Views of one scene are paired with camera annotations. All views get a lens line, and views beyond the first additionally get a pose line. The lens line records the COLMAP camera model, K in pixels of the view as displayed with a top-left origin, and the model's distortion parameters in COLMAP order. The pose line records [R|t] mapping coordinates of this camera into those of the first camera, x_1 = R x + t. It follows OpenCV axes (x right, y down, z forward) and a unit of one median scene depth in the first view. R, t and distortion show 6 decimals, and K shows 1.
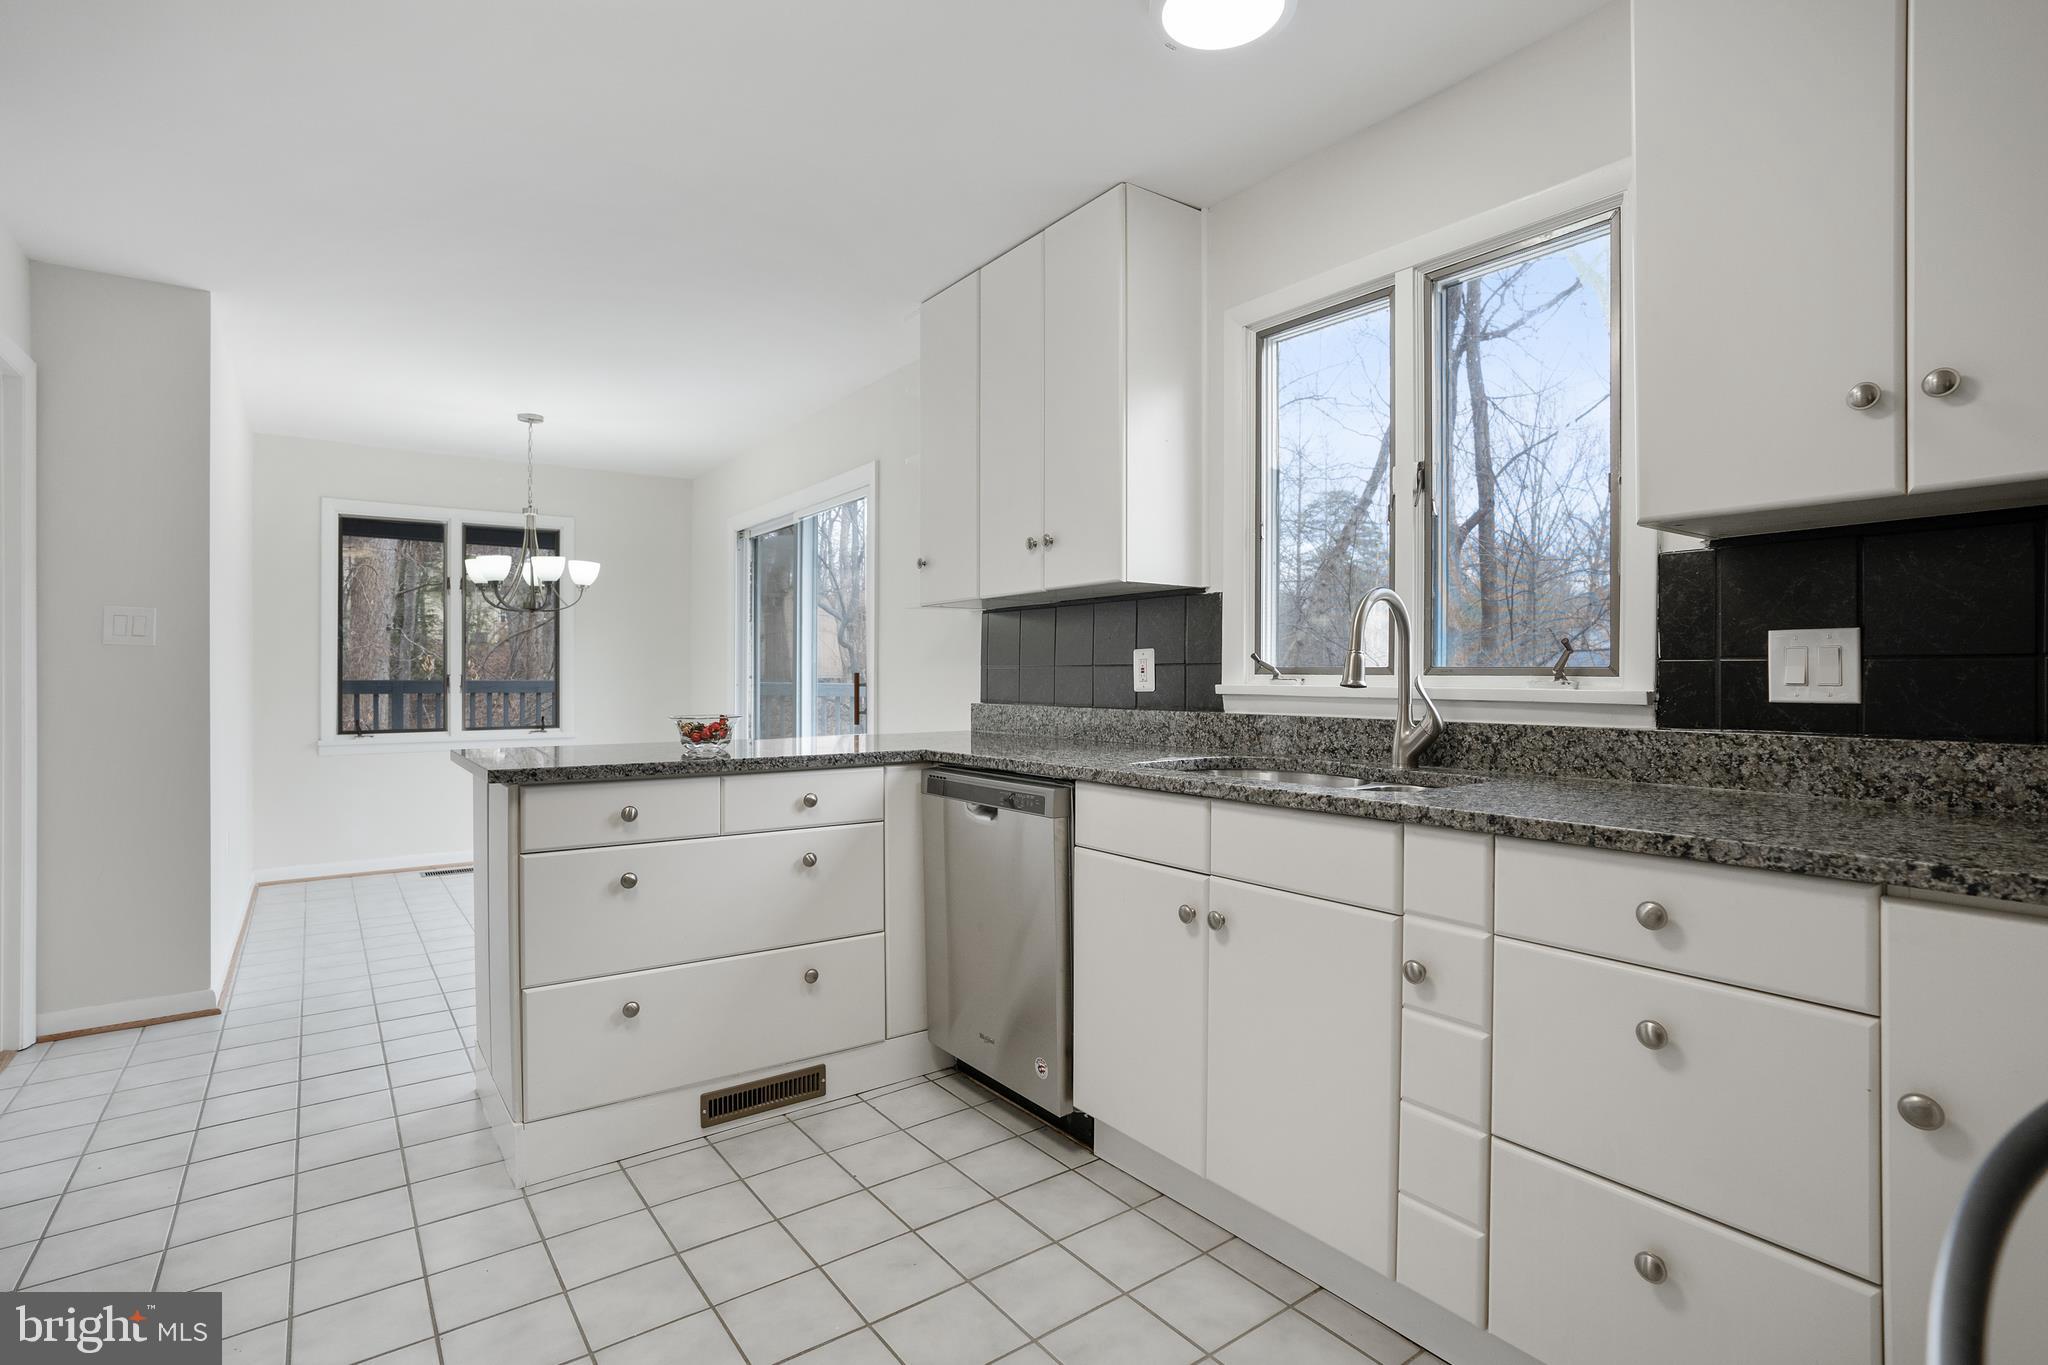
lens RADIAL K [[1003.9, 0, 1024.0], [0, 1003.9, 682.5], [0, 0, 1]] dist [0.020972, 0.000825]
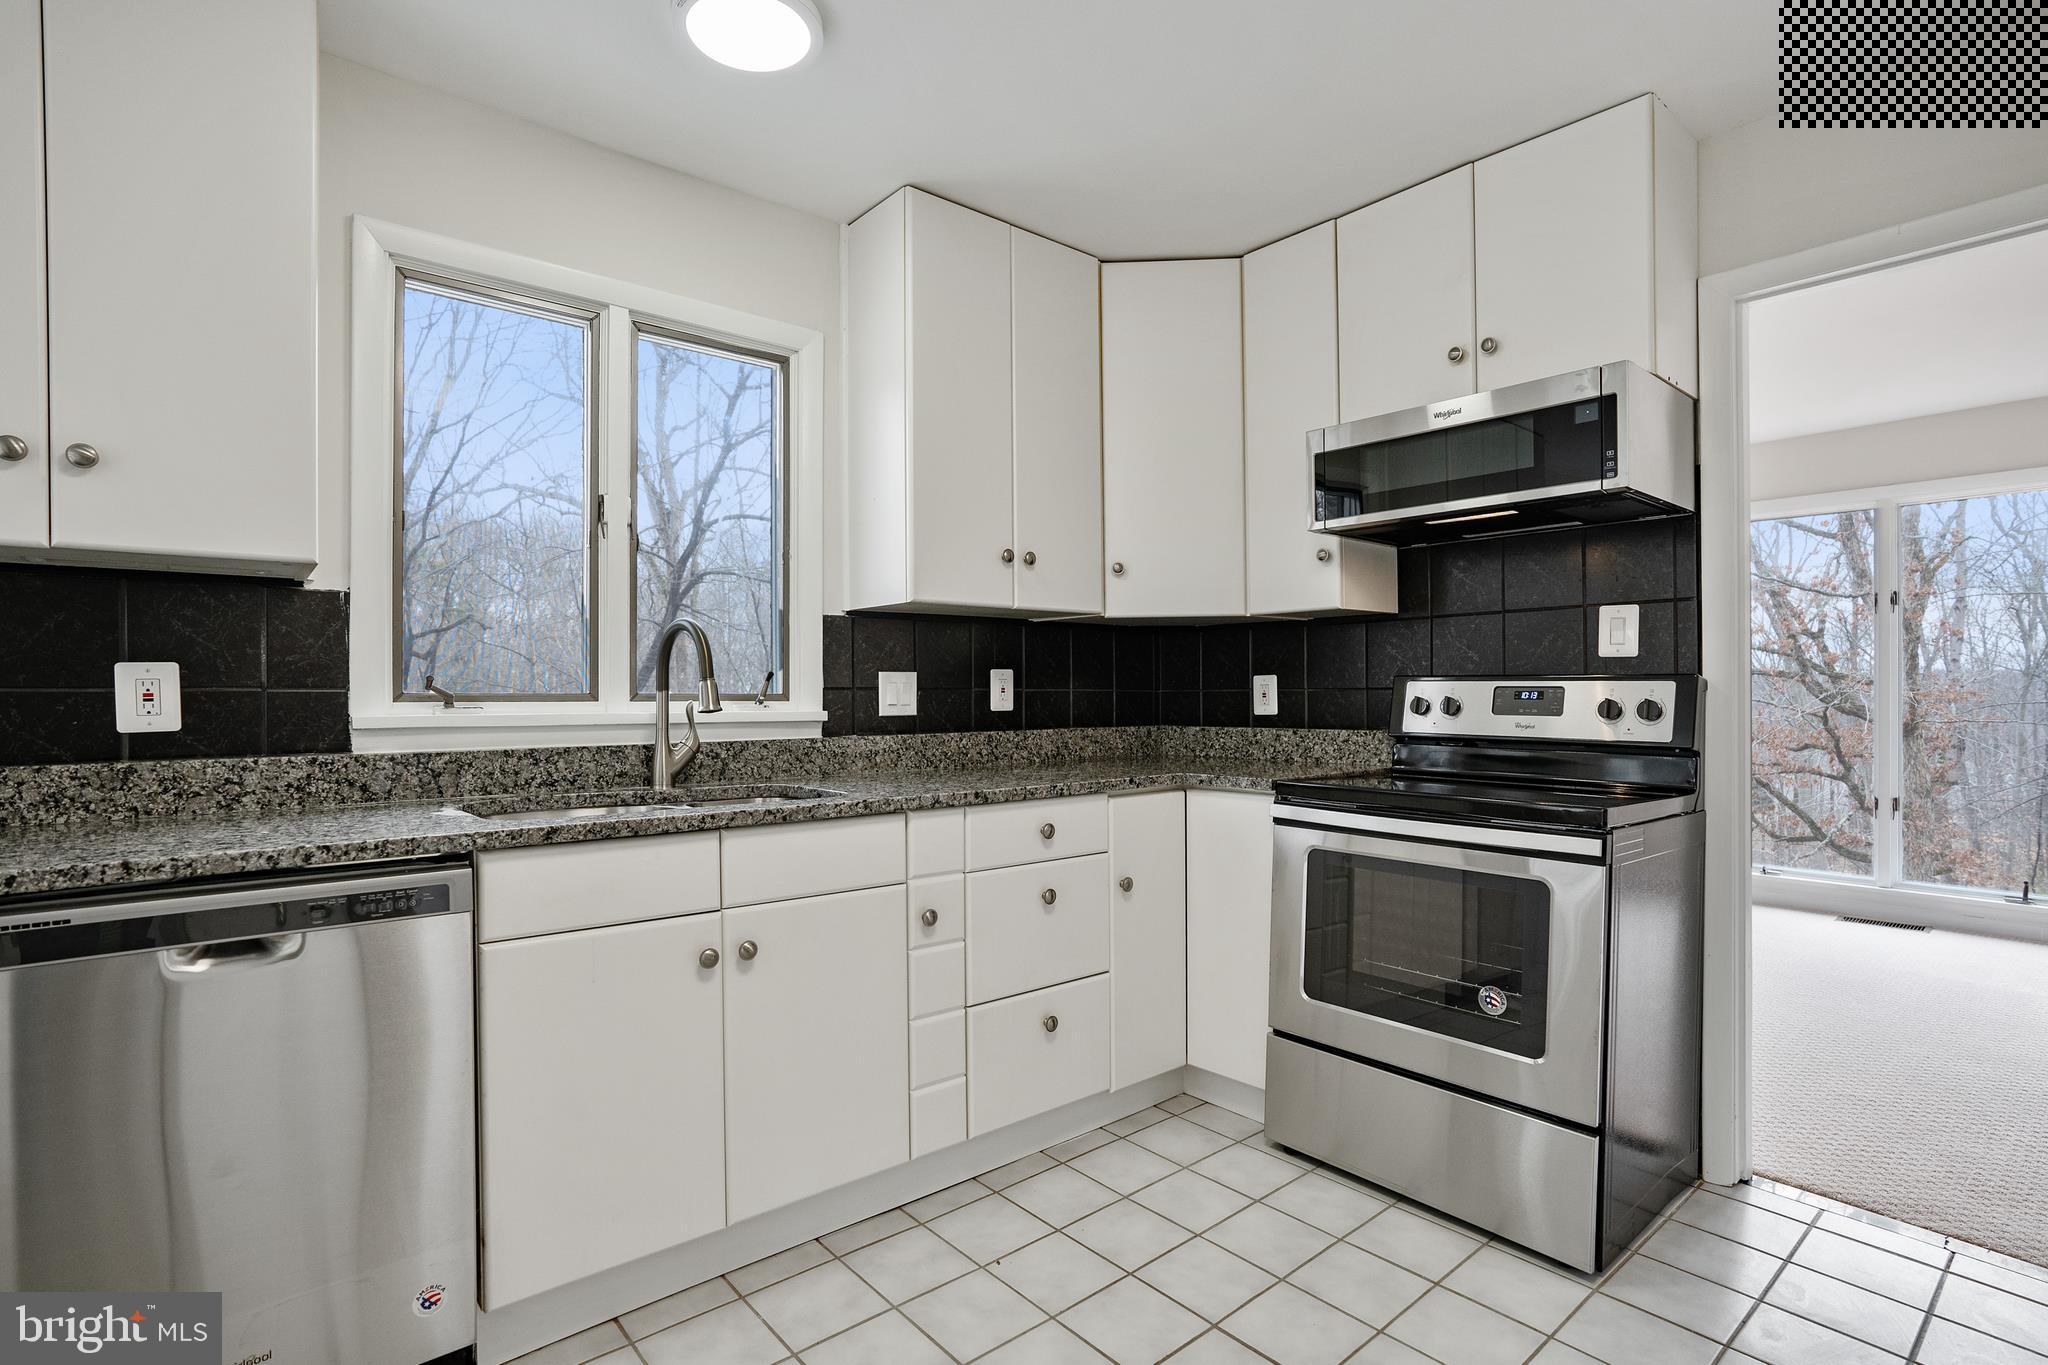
lens RADIAL K [[988.4, 0, 1030.3], [0, 988.4, 695.5], [0, 0, 1]] dist [-0.001990, 0.000046]
pose [[-0.041902, 0.002056, 0.999120, -0.671329], [0.013610, 0.999906, -0.001486, -0.006207], [-0.999029, 0.013536, -0.041926, 0.650607]]
